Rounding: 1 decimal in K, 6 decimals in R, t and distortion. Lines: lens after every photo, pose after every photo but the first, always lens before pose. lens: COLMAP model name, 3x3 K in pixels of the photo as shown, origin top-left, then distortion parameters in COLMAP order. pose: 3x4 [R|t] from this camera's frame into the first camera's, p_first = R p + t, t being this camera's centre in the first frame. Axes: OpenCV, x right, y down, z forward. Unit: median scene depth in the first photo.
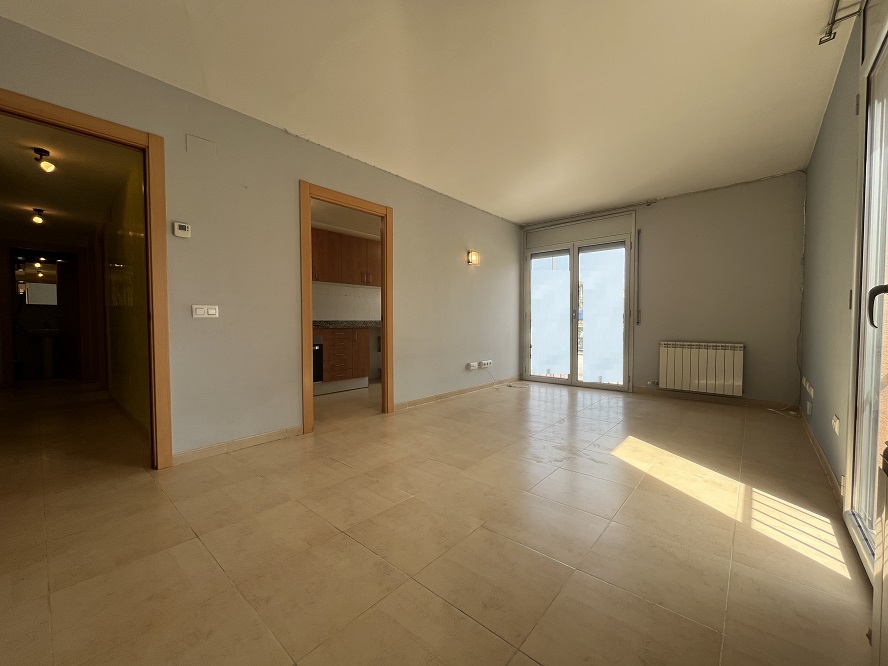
lens RADIAL K [[359.2, 0, 443.0], [0, 359.2, 331.9], [0, 0, 1]] dist [-0.003568, -0.000294]
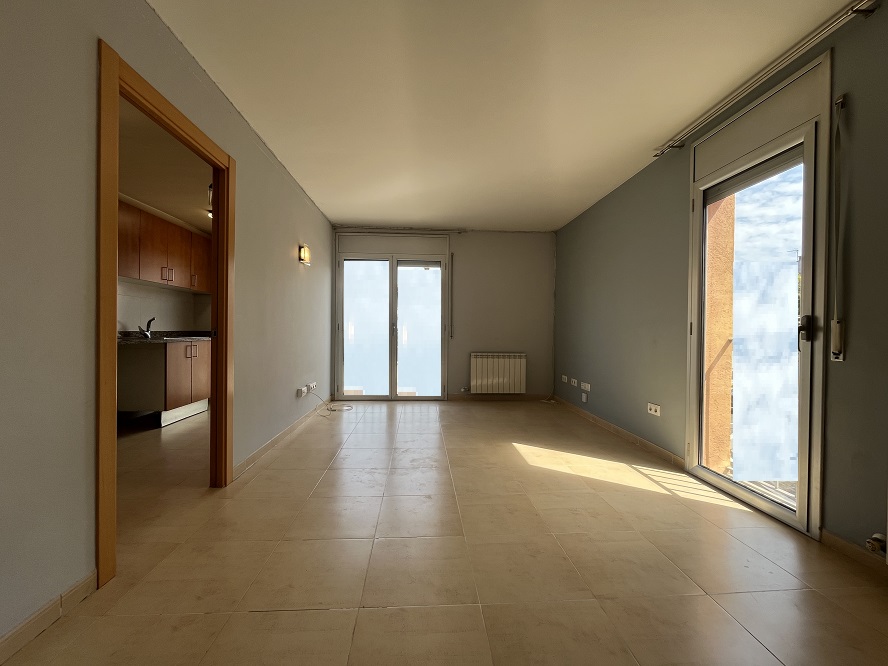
lens RADIAL K [[359.2, 0, 446.9], [0, 359.2, 334.1], [0, 0, 1]] dist [-0.003568, -0.000294]
pose [[0.706325, 0.004893, 0.707871, -0.264486], [0.006240, 0.999894, -0.013137, -0.020314], [-0.707860, 0.013696, 0.706220, 0.238788]]
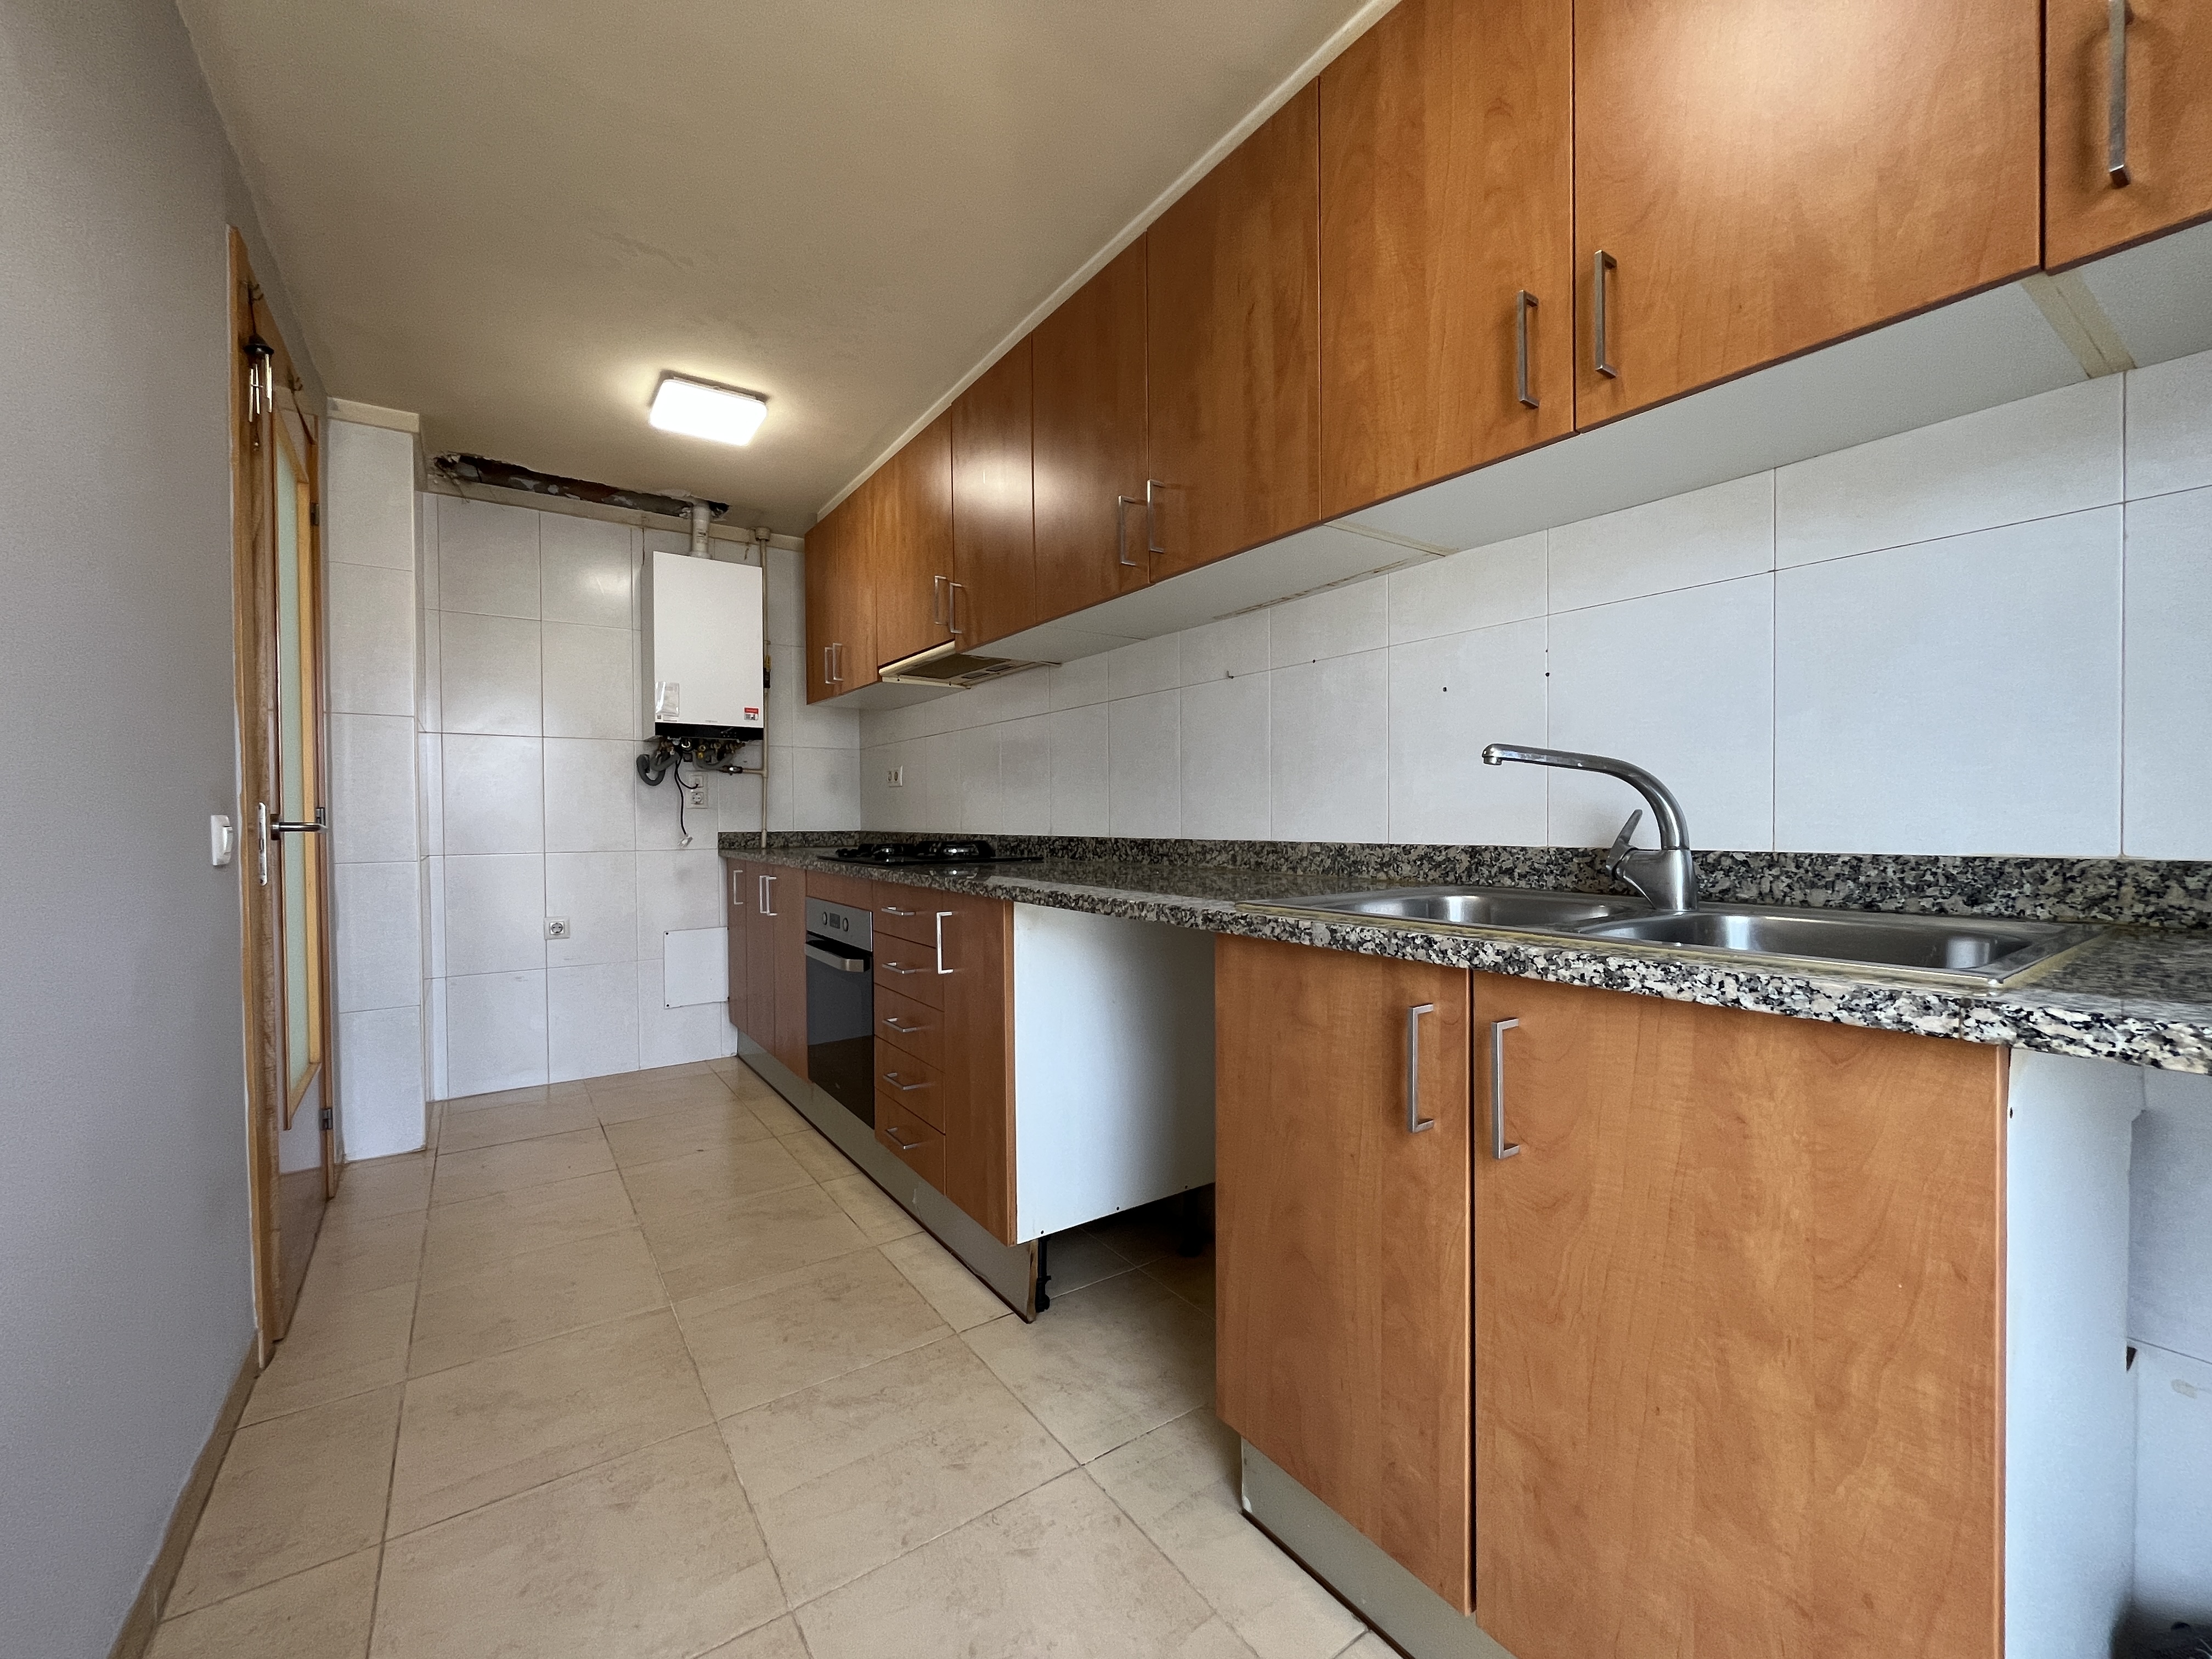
lens RADIAL K [[894.7, 0, 1105.1], [0, 894.7, 836.9], [0, 0, 1]] dist [-0.003568, -0.000294]
pose [[-0.244720, 0.022250, -0.969338, 0.139534], [-0.022390, 0.999340, 0.028592, -0.051853], [0.969335, 0.028700, -0.244061, 1.277311]]
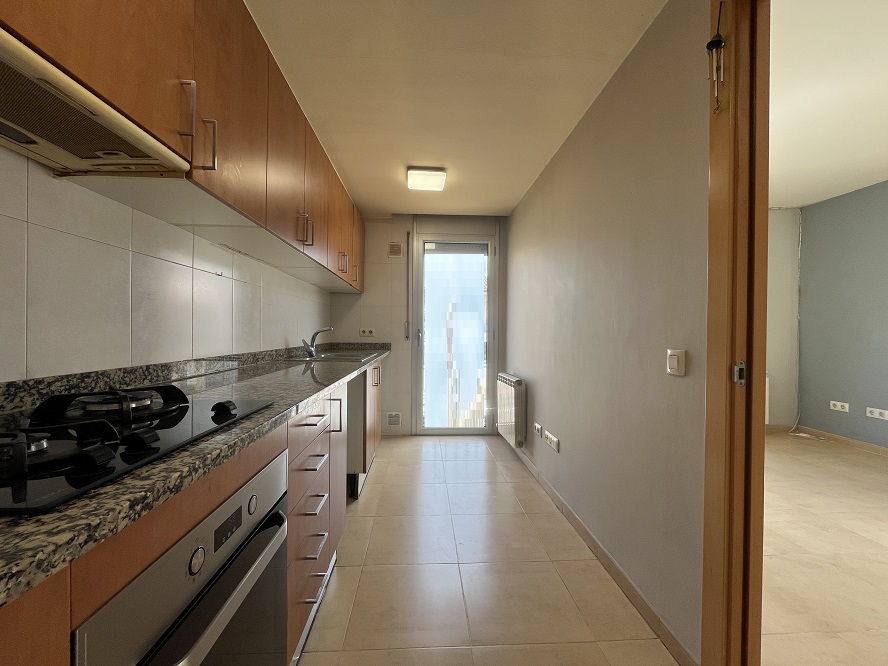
lens RADIAL K [[359.2, 0, 442.4], [0, 359.2, 334.4], [0, 0, 1]] dist [-0.003568, -0.000294]
pose [[0.715412, 0.003288, 0.698695, -0.423445], [0.010023, 0.999838, -0.014967, -0.052984], [-0.698631, 0.017710, 0.715263, 0.796771]]
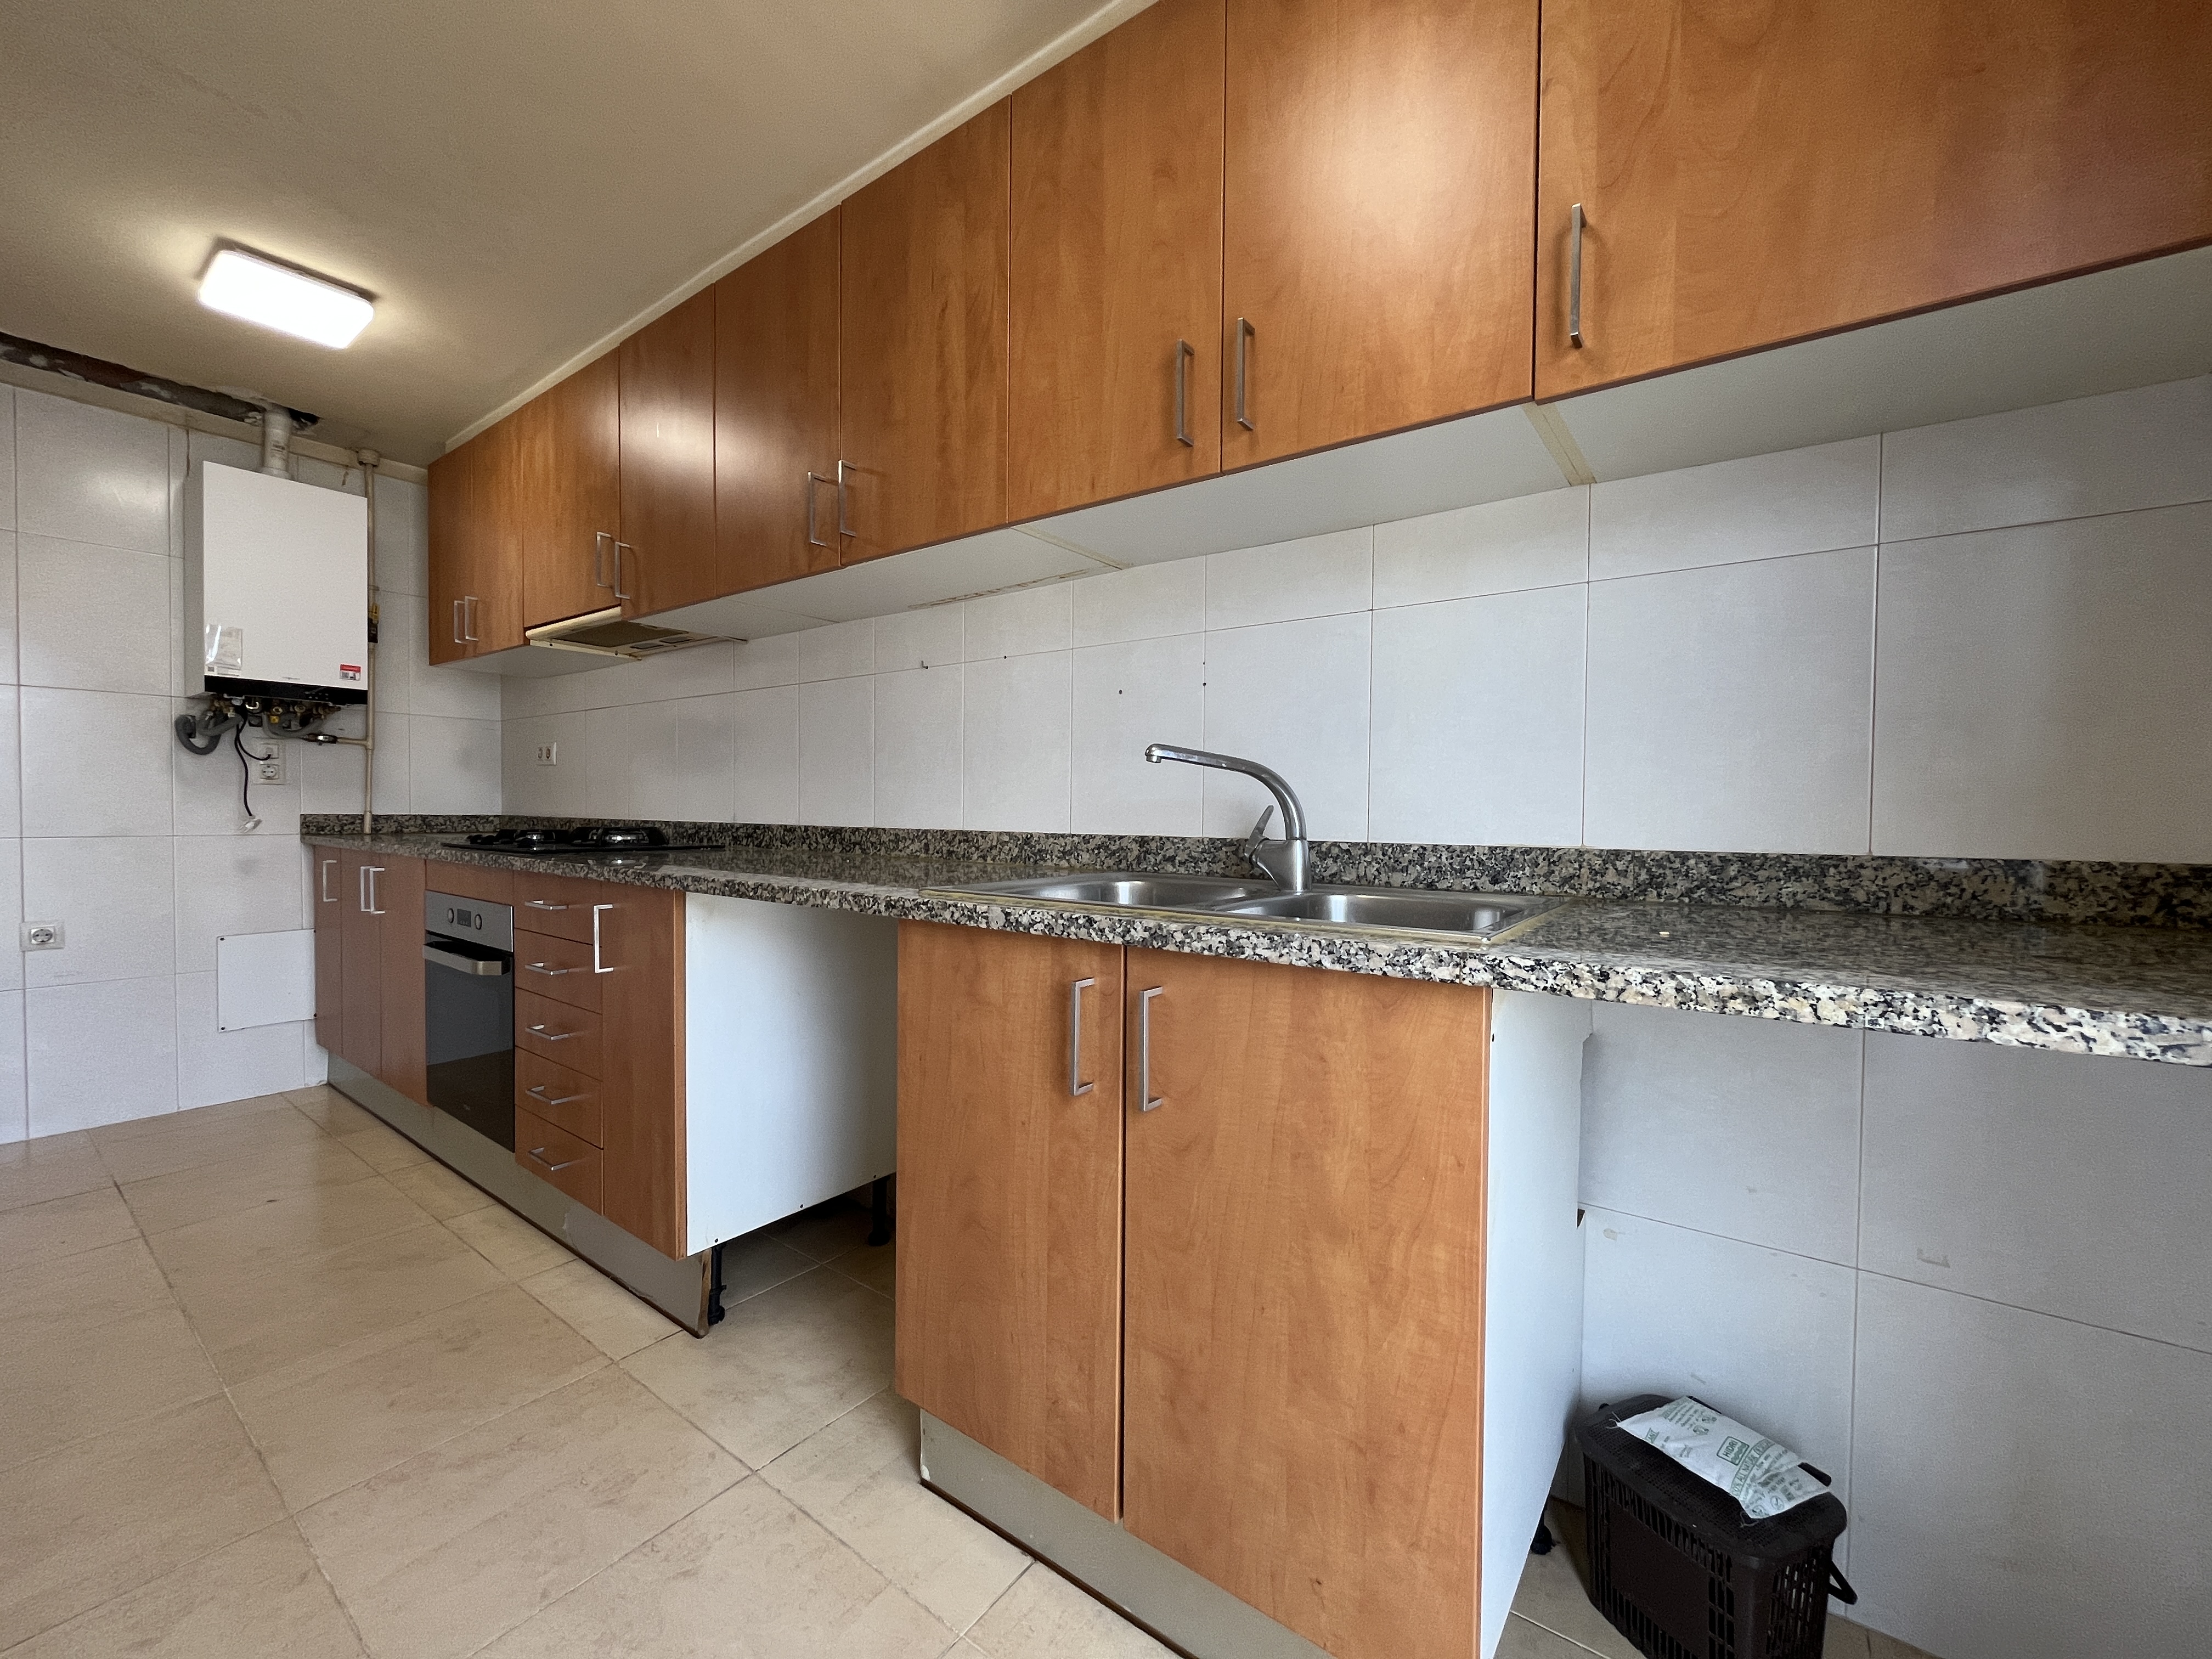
lens RADIAL K [[894.7, 0, 1104.8], [0, 894.7, 835.2], [0, 0, 1]] dist [-0.003568, -0.000294]
pose [[0.075579, 0.029474, -0.996704, 0.147776], [-0.040848, 0.998816, 0.026439, -0.051397], [0.996303, 0.038715, 0.076693, 1.285996]]
